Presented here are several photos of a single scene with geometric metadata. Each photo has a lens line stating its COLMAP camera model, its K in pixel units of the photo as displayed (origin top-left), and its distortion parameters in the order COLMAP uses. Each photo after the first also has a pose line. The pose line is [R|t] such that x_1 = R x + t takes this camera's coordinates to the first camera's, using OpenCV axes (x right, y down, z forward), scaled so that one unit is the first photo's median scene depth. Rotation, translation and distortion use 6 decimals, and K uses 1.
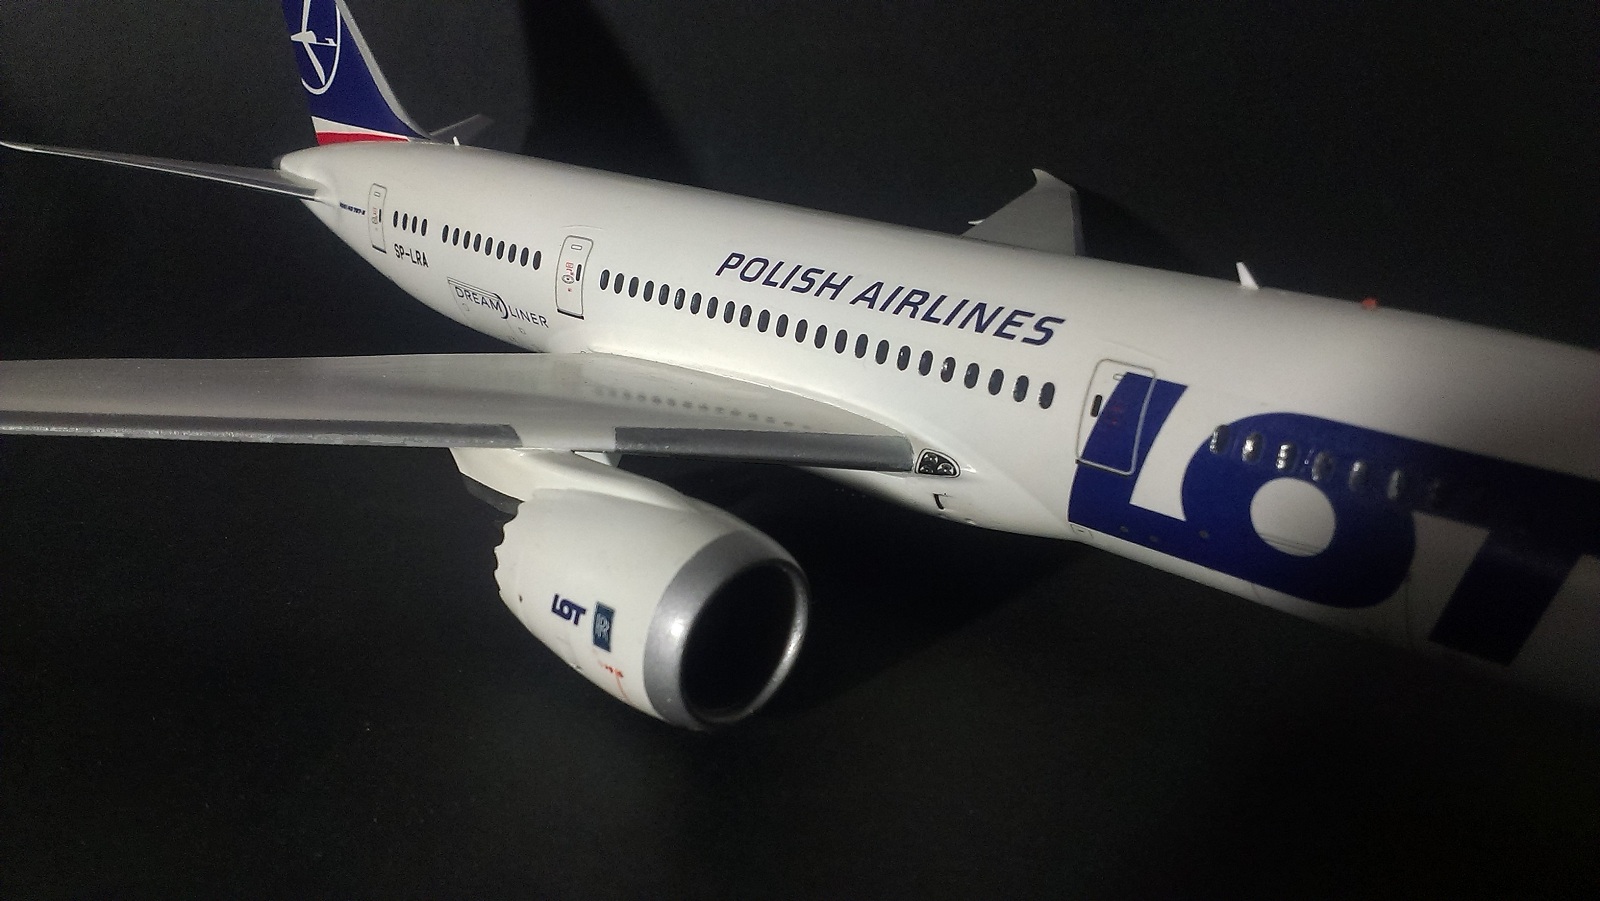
lens RADIAL K [[1332.6, 0, 800.0], [0, 1332.6, 450.5], [0, 0, 1]] dist [0.158291, -0.470927]
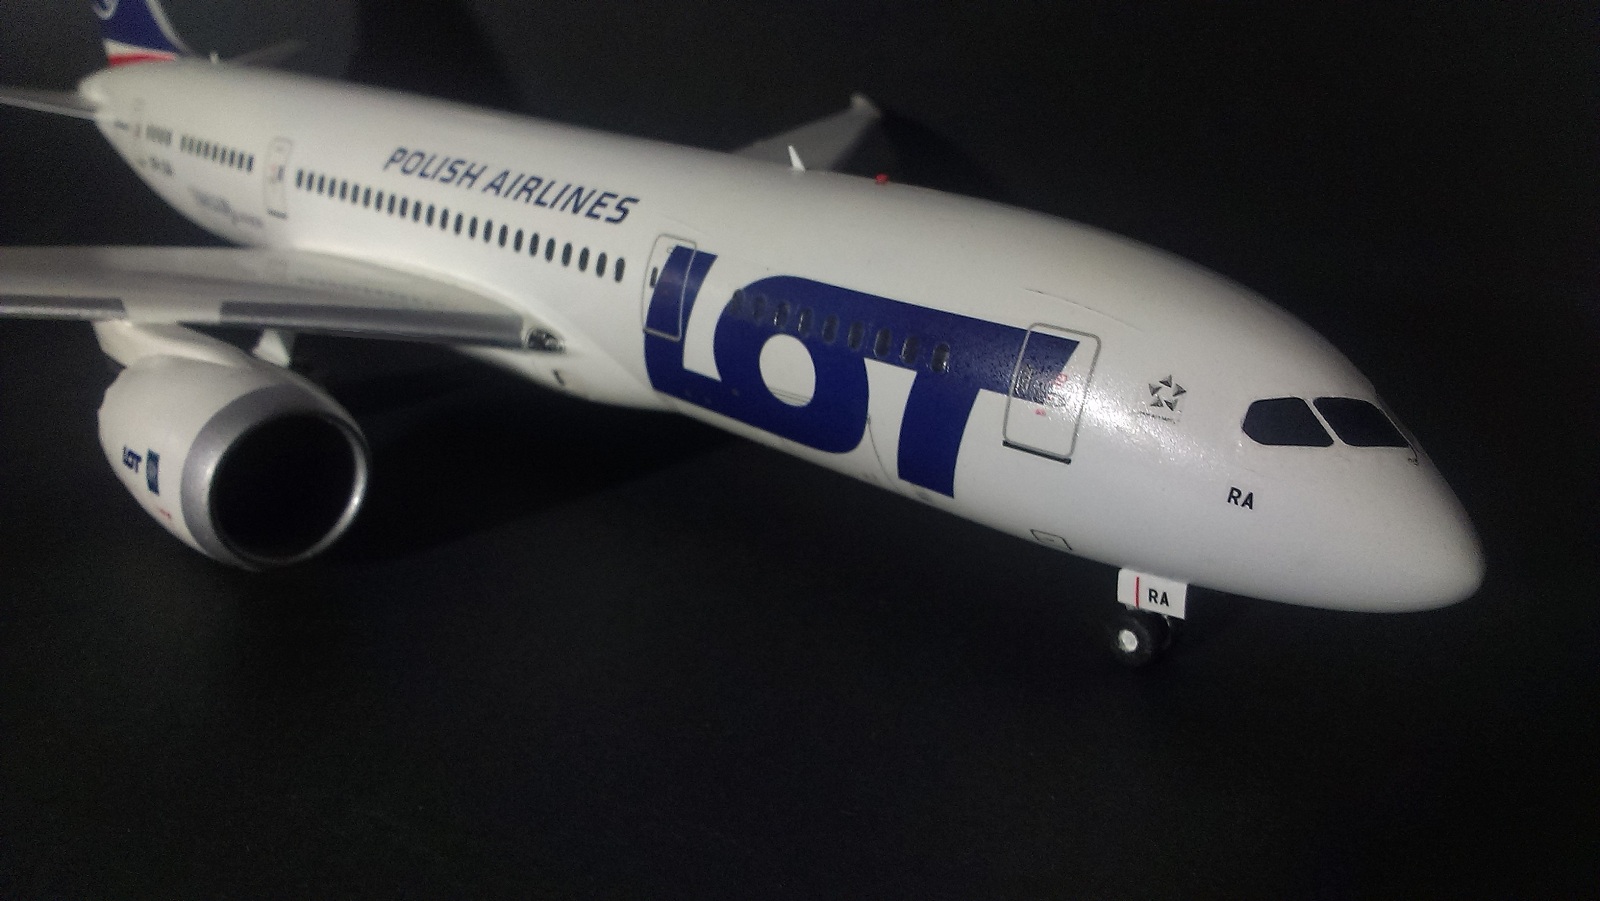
lens RADIAL K [[1332.6, 0, 800.0], [0, 1332.6, 450.5], [0, 0, 1]] dist [0.158291, -0.470927]
pose [[0.999808, -0.001887, 0.019482, 0.290867], [0.001266, 0.999492, 0.031855, 0.065958], [-0.019532, -0.031824, 0.999303, -0.078373]]
